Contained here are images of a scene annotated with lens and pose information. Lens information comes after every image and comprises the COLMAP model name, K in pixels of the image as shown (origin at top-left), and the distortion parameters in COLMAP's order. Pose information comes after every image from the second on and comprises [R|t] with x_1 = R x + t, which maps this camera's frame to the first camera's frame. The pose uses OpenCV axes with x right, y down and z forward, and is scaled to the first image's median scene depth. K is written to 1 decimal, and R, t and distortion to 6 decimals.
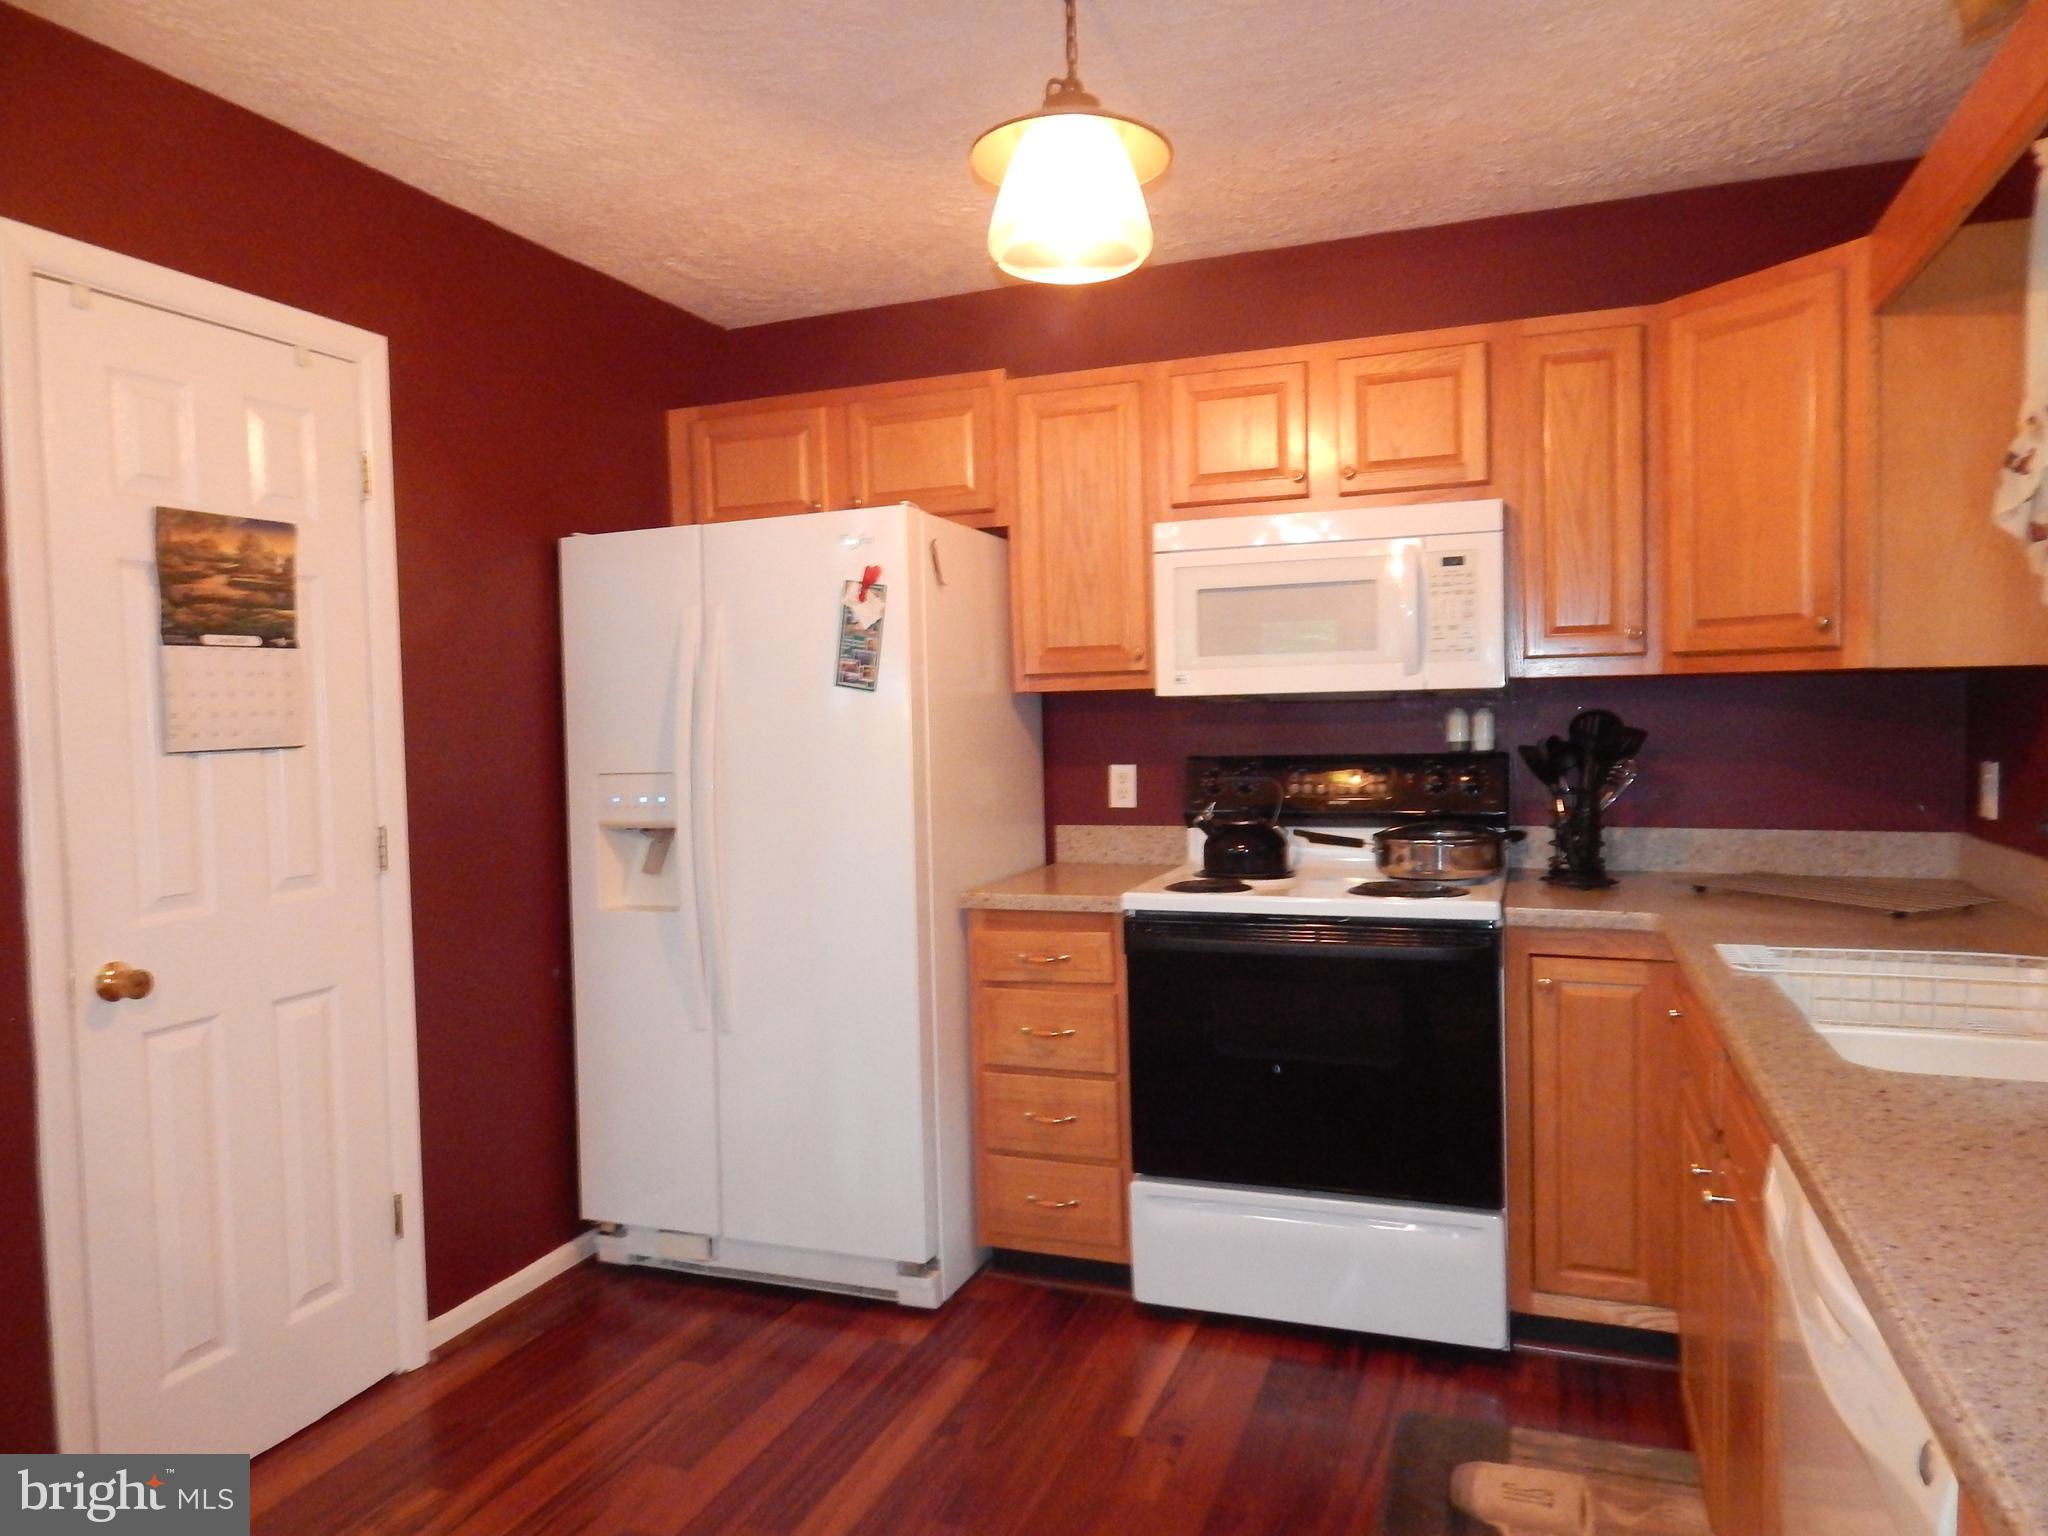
lens RADIAL K [[1343.5, 0, 1015.8], [0, 1343.5, 755.0], [0, 0, 1]] dist [0.002967, -0.011551]
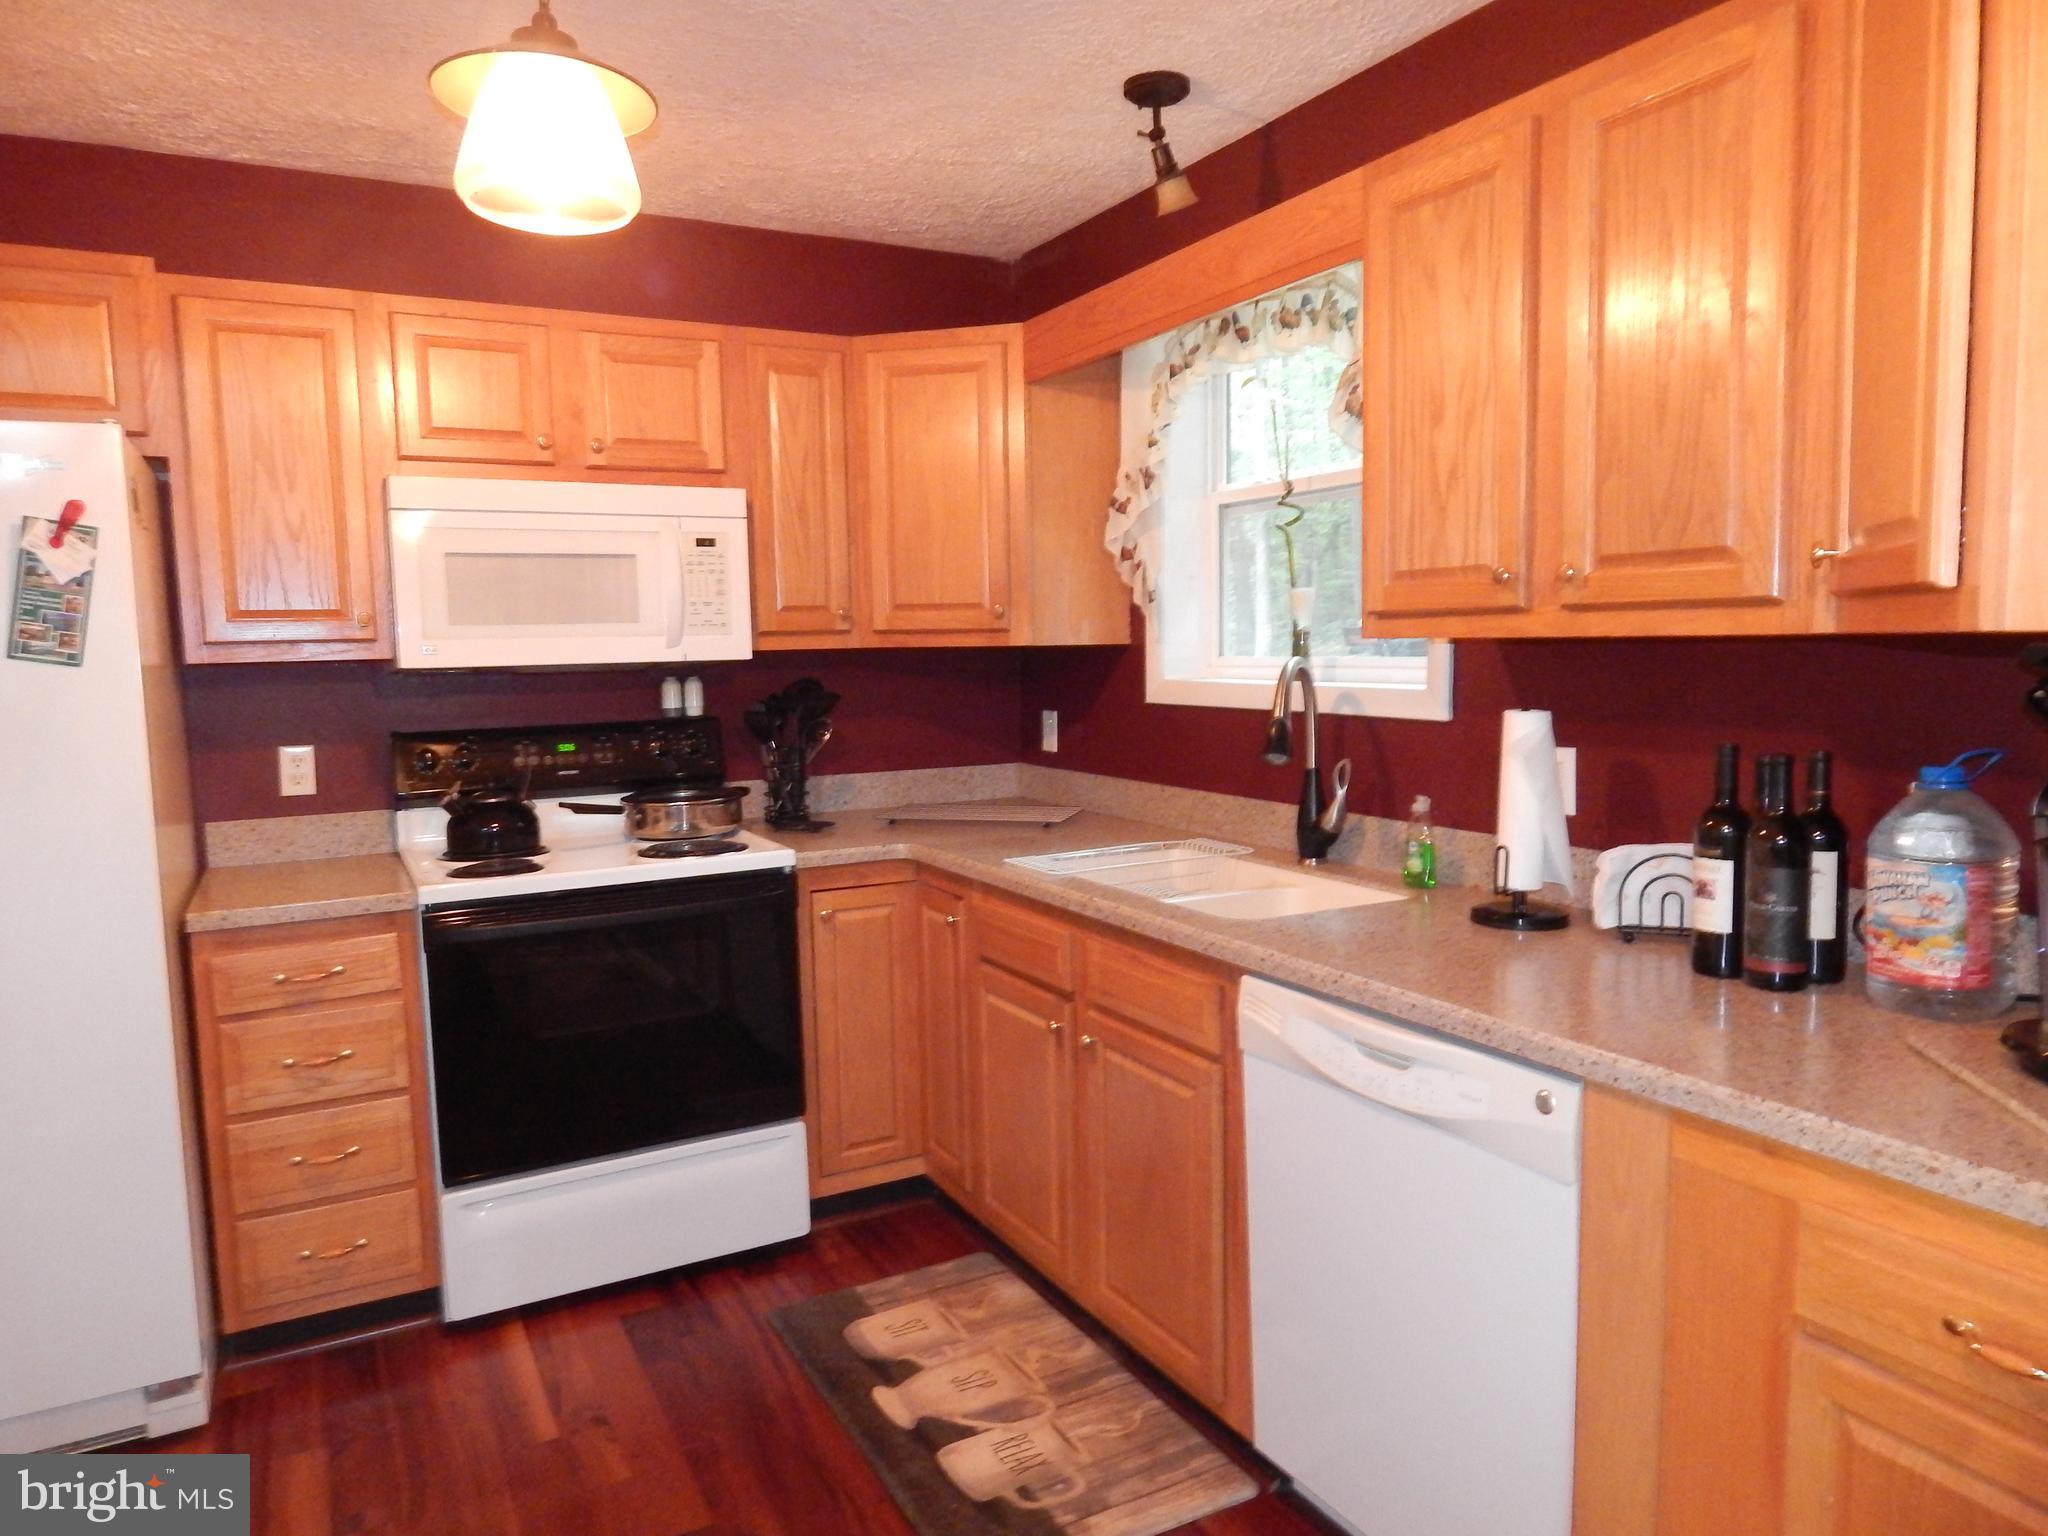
lens RADIAL K [[1343.5, 0, 1029.4], [0, 1343.5, 756.2], [0, 0, 1]] dist [0.002967, -0.011551]
pose [[0.651603, -0.056593, 0.756446, -0.332023], [0.032324, 0.998379, 0.046849, -0.014233], [-0.757871, -0.006076, 0.652376, 0.095257]]
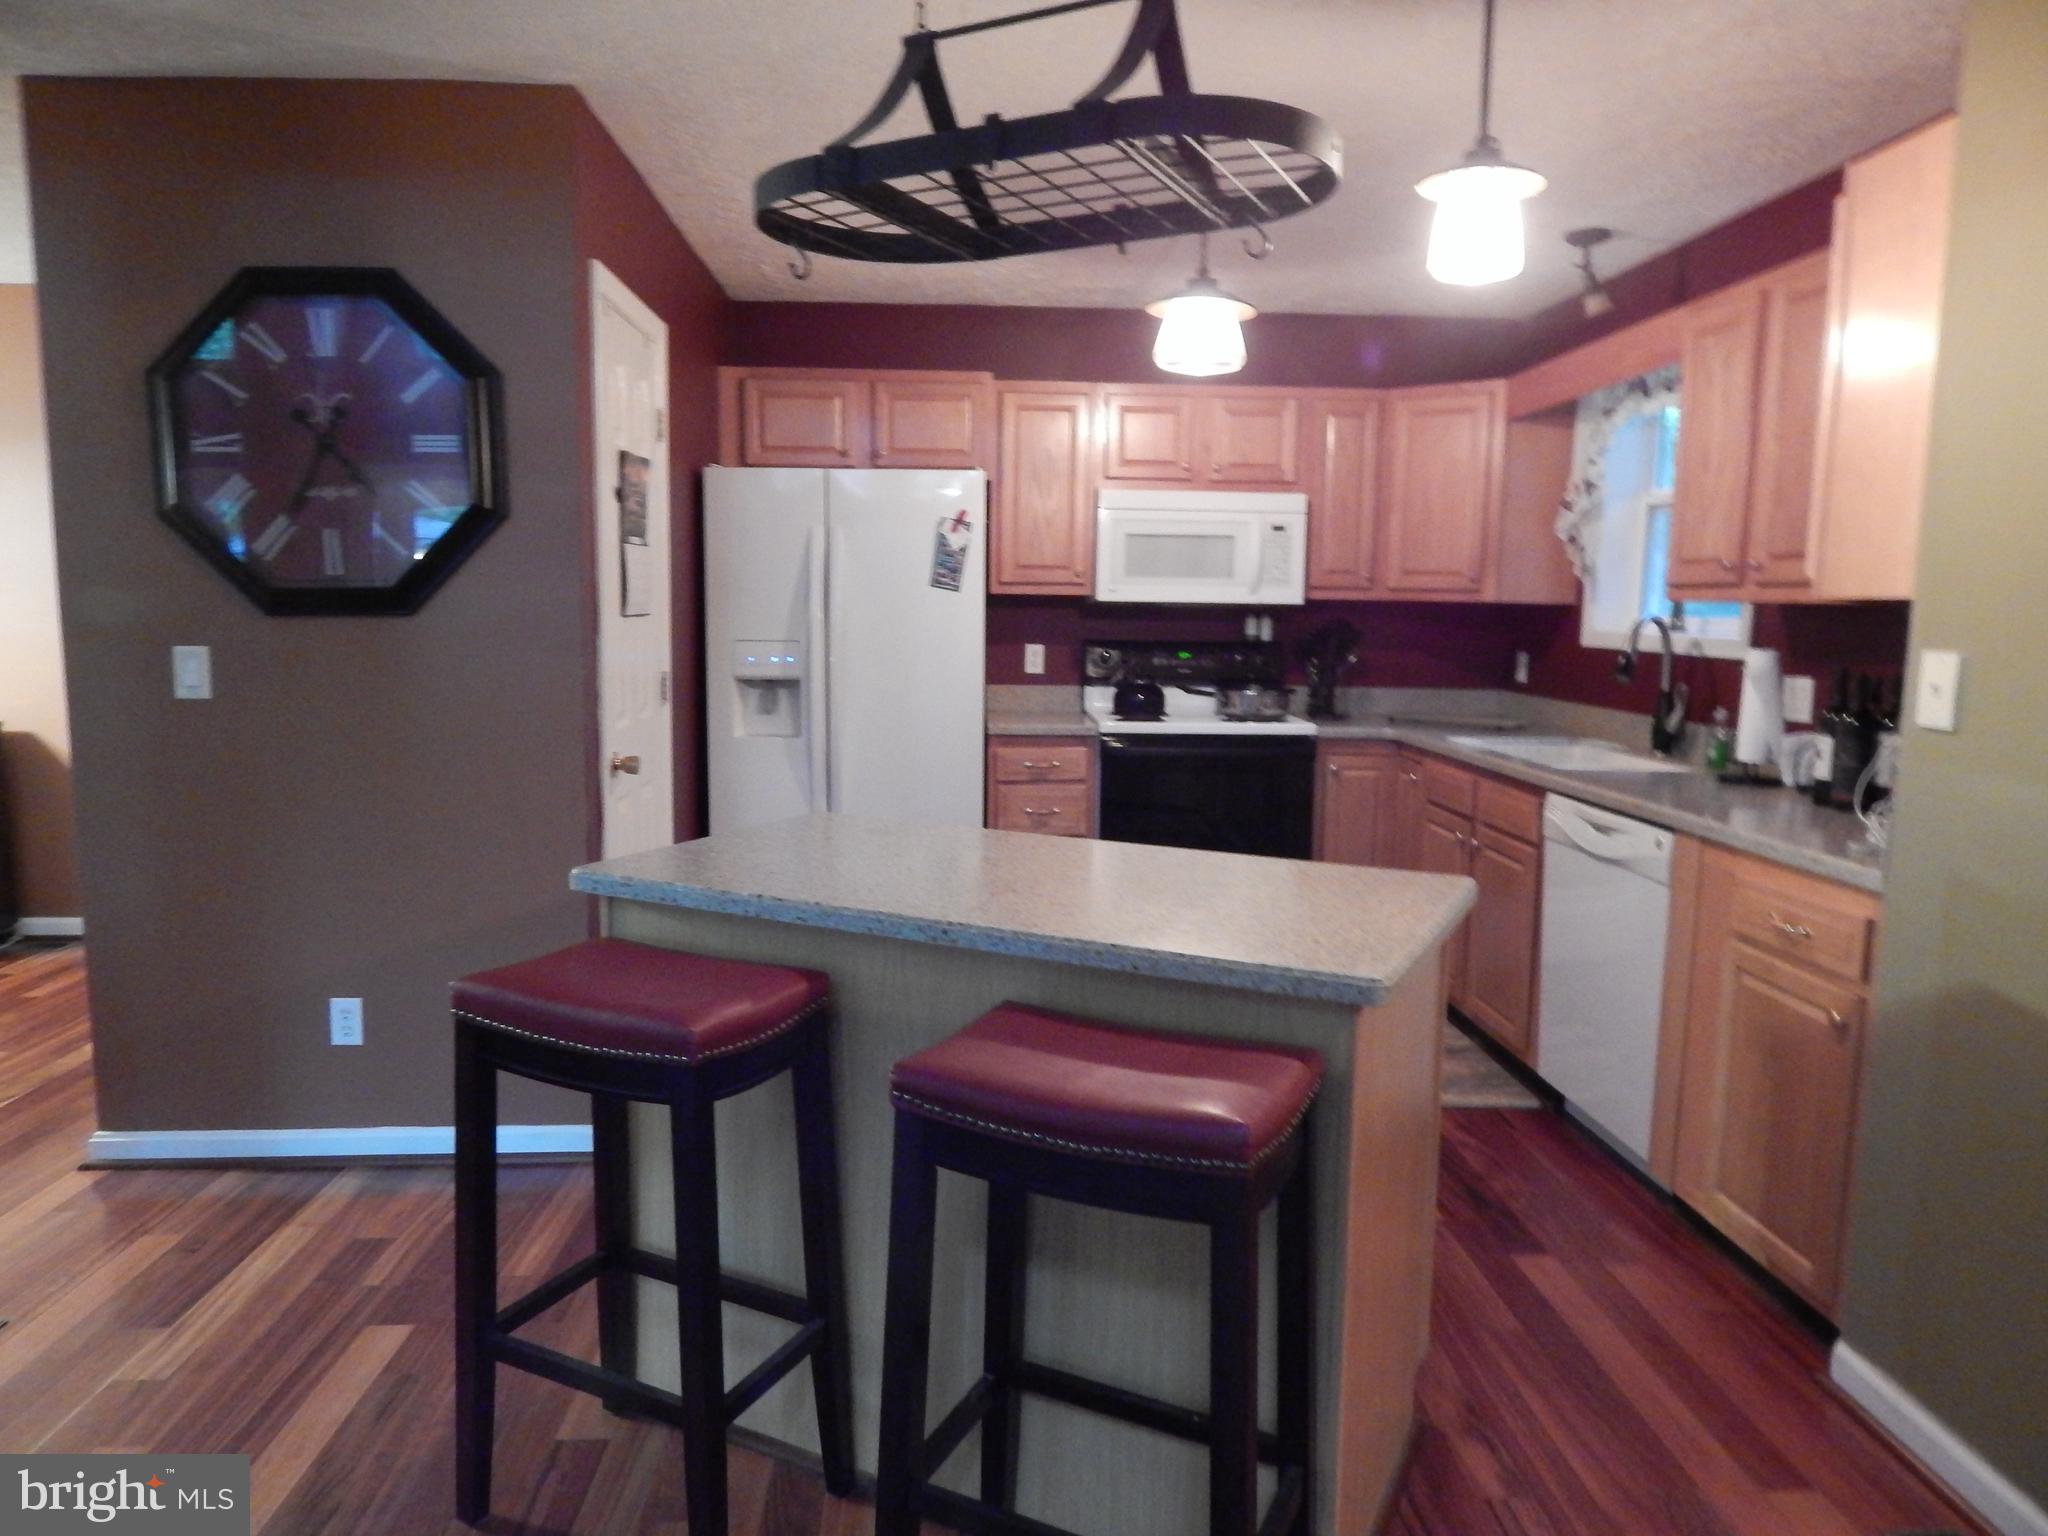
lens RADIAL K [[1343.5, 0, 1032.6], [0, 1343.5, 757.5], [0, 0, 1]] dist [0.002967, -0.011551]
pose [[0.915541, -0.007477, 0.402155, -0.646839], [-0.023831, 0.997062, 0.072793, 0.028937], [-0.401518, -0.076229, 0.912673, -0.452074]]
